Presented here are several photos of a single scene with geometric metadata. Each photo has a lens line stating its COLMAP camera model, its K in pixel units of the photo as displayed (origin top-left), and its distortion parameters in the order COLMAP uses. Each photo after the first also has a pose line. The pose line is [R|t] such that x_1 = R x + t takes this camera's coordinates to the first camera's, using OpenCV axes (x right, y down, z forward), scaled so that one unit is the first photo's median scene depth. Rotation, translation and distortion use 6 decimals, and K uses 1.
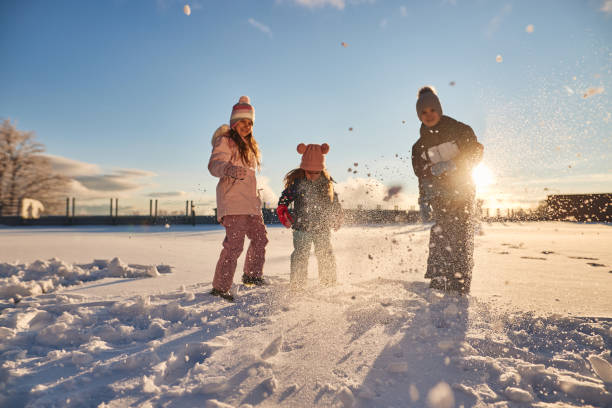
lens RADIAL K [[412.3, 0, 306.0], [0, 412.3, 204.0], [0, 0, 1]] dist [-0.045378, 0.039059]
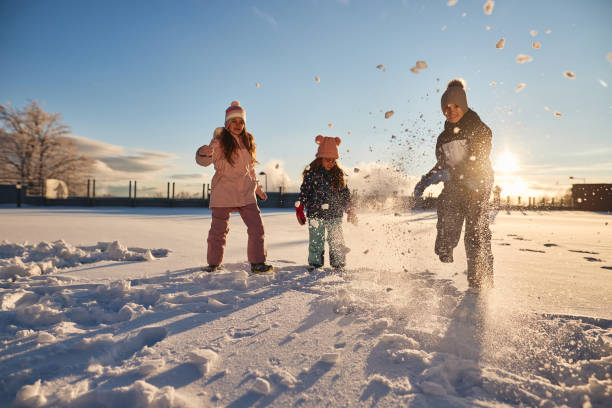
lens RADIAL K [[412.3, 0, 306.0], [0, 412.3, 204.0], [0, 0, 1]] dist [-0.045378, 0.039059]
pose [[0.998527, 0.018856, -0.050881, 0.118268], [-0.016834, 0.999063, 0.039883, -0.022263], [0.051585, -0.038968, 0.997908, -0.026231]]
